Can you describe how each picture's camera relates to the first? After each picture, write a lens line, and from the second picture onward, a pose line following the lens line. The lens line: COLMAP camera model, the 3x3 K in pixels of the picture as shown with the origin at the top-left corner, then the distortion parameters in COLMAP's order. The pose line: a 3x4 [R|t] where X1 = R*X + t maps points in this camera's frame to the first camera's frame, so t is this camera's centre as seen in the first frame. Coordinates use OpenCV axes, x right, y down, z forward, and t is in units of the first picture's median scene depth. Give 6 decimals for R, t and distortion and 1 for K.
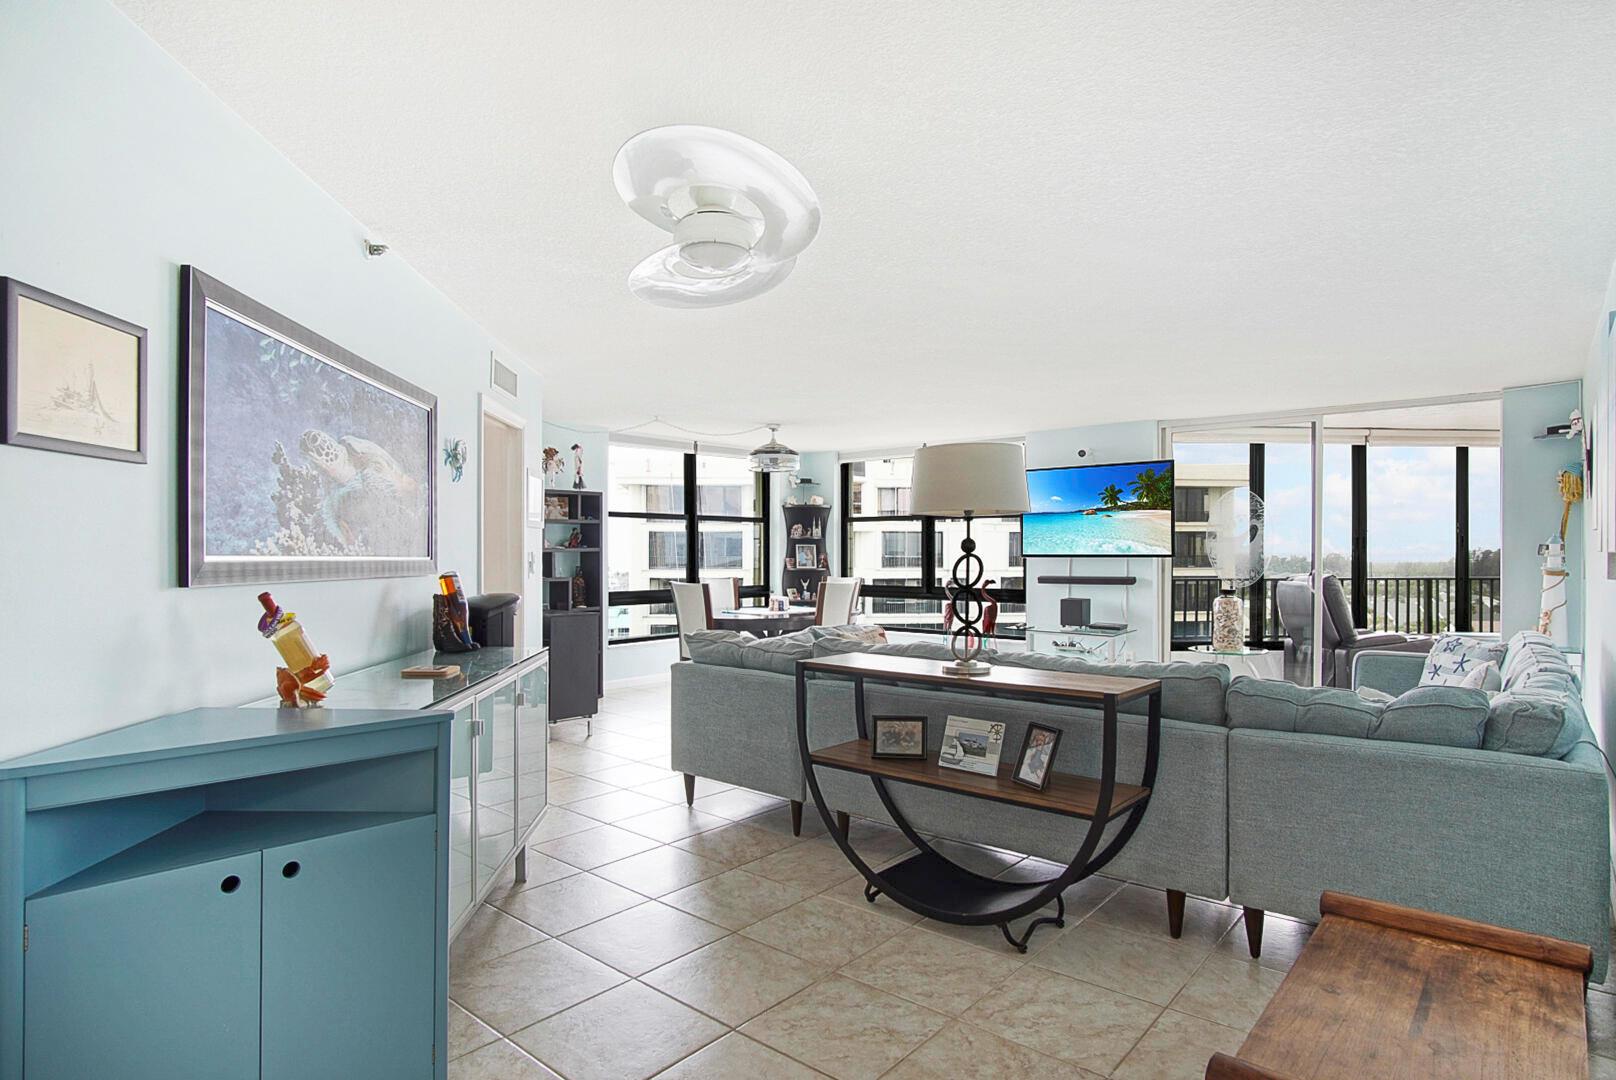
lens RADIAL K [[871.0, 0, 808.6], [0, 871.0, 544.5], [0, 0, 1]] dist [-0.039792, 0.012242]
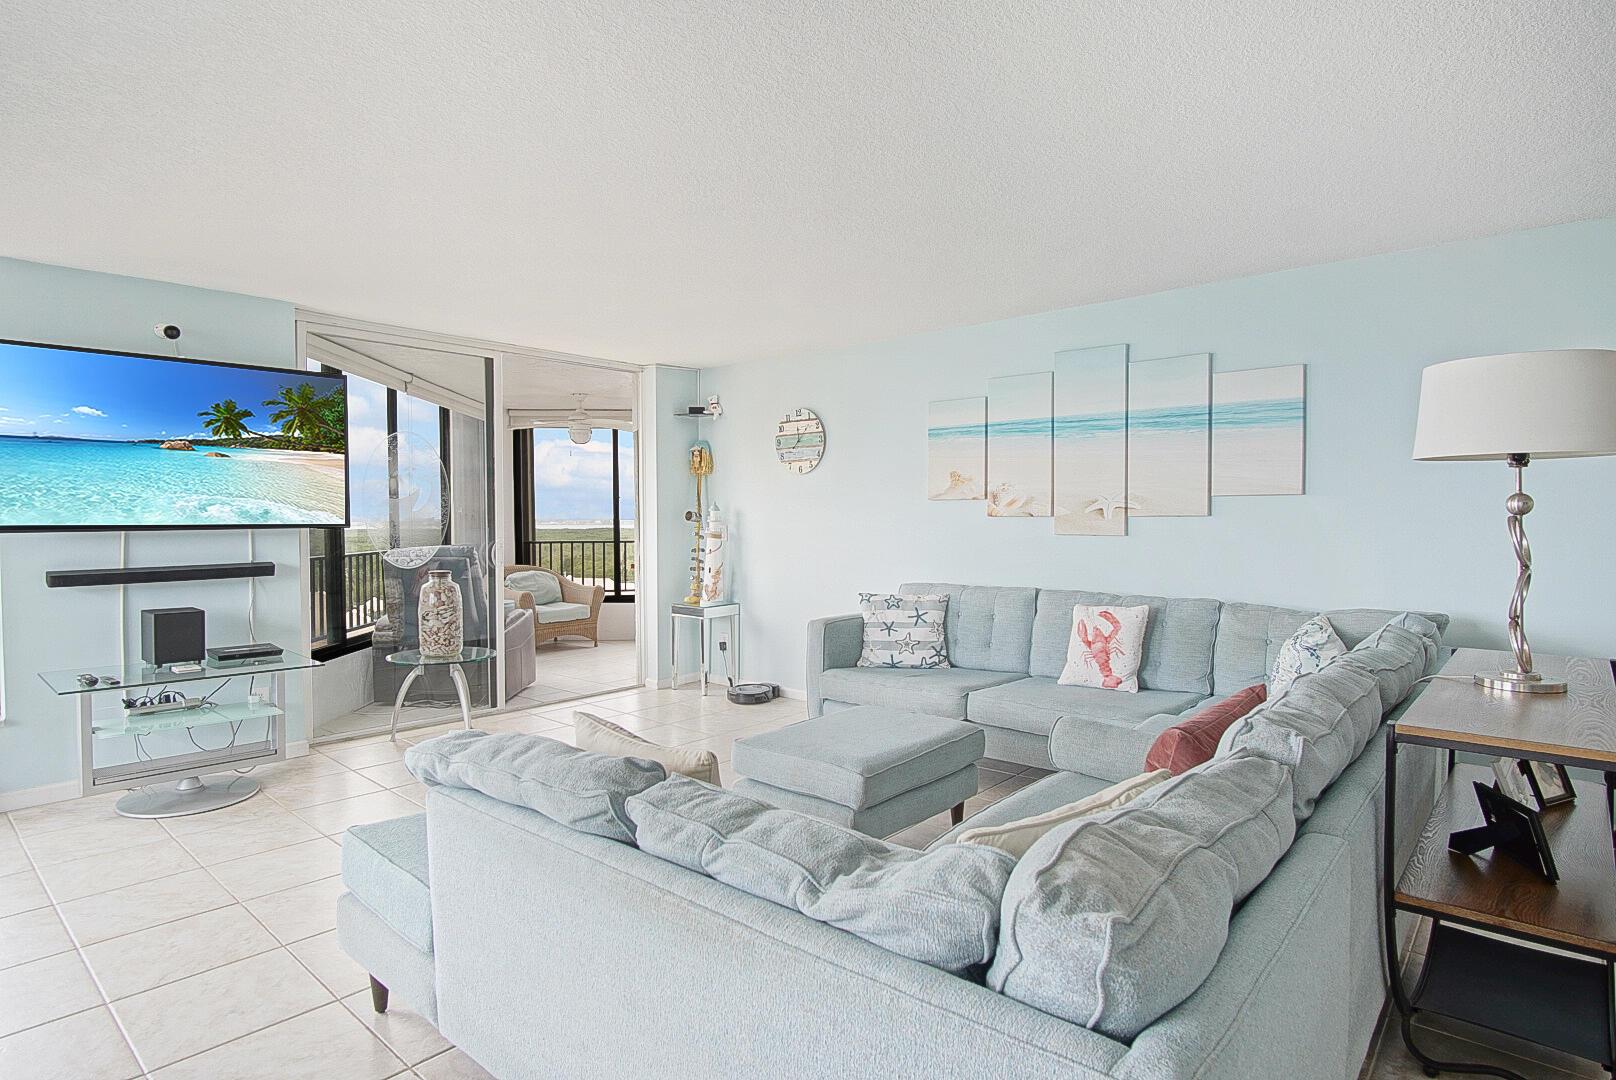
lens RADIAL K [[871.0, 0, 808.6], [0, 871.0, 544.5], [0, 0, 1]] dist [-0.039792, 0.012242]
pose [[0.015260, -0.027613, 0.999502, -1.146223], [-0.004824, 0.999605, 0.027689, 0.041489], [-0.999872, -0.005245, 0.015121, 3.500106]]
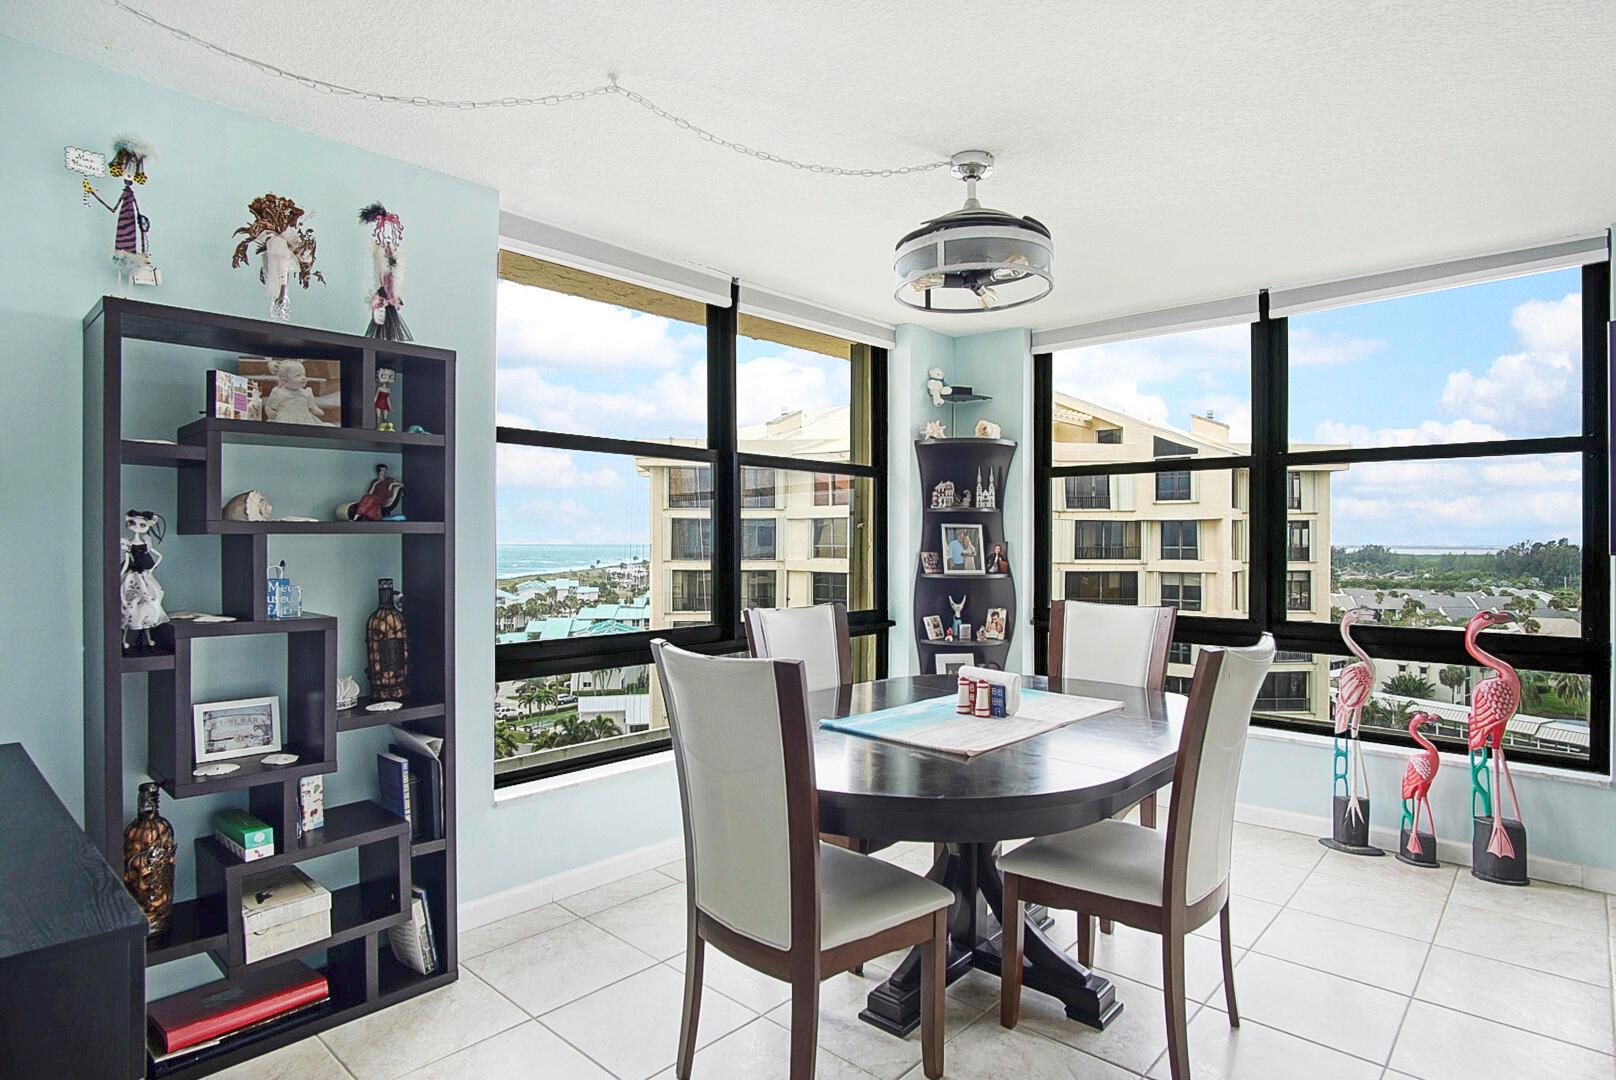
lens RADIAL K [[871.0, 0, 808.6], [0, 871.0, 544.5], [0, 0, 1]] dist [-0.039792, 0.012242]
pose [[0.999535, 0.003759, -0.030271, -0.073018], [-0.003404, 0.999925, 0.011763, 0.005930], [0.030313, -0.011655, 0.999473, 0.519568]]
